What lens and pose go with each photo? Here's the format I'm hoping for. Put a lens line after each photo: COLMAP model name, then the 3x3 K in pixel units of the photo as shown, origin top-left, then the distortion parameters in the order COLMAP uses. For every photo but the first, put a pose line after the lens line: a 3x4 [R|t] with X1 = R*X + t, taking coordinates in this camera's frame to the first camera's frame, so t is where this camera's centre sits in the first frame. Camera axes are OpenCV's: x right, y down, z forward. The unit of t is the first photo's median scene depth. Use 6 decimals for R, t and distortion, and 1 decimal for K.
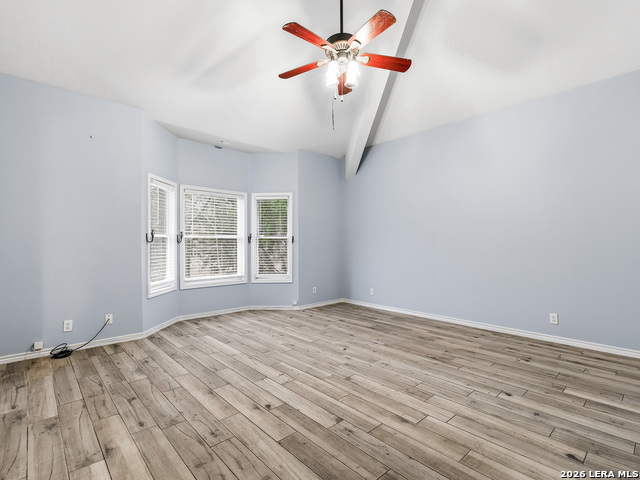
lens RADIAL K [[321.2, 0, 319.6], [0, 321.2, 241.5], [0, 0, 1]] dist [-0.002915, -0.000387]
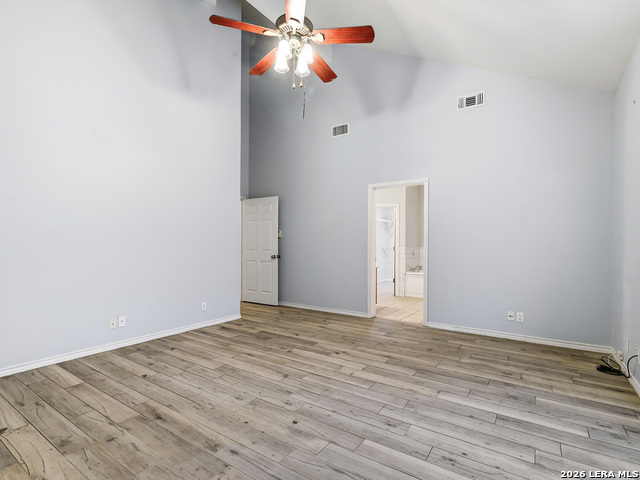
lens RADIAL K [[321.2, 0, 320.1], [0, 321.2, 242.2], [0, 0, 1]] dist [-0.002915, -0.000387]
pose [[-0.973824, -0.005578, -0.227233, 0.215660], [-0.001521, 0.999836, -0.018026, 0.018595], [0.227297, -0.017208, -0.973674, 2.011302]]
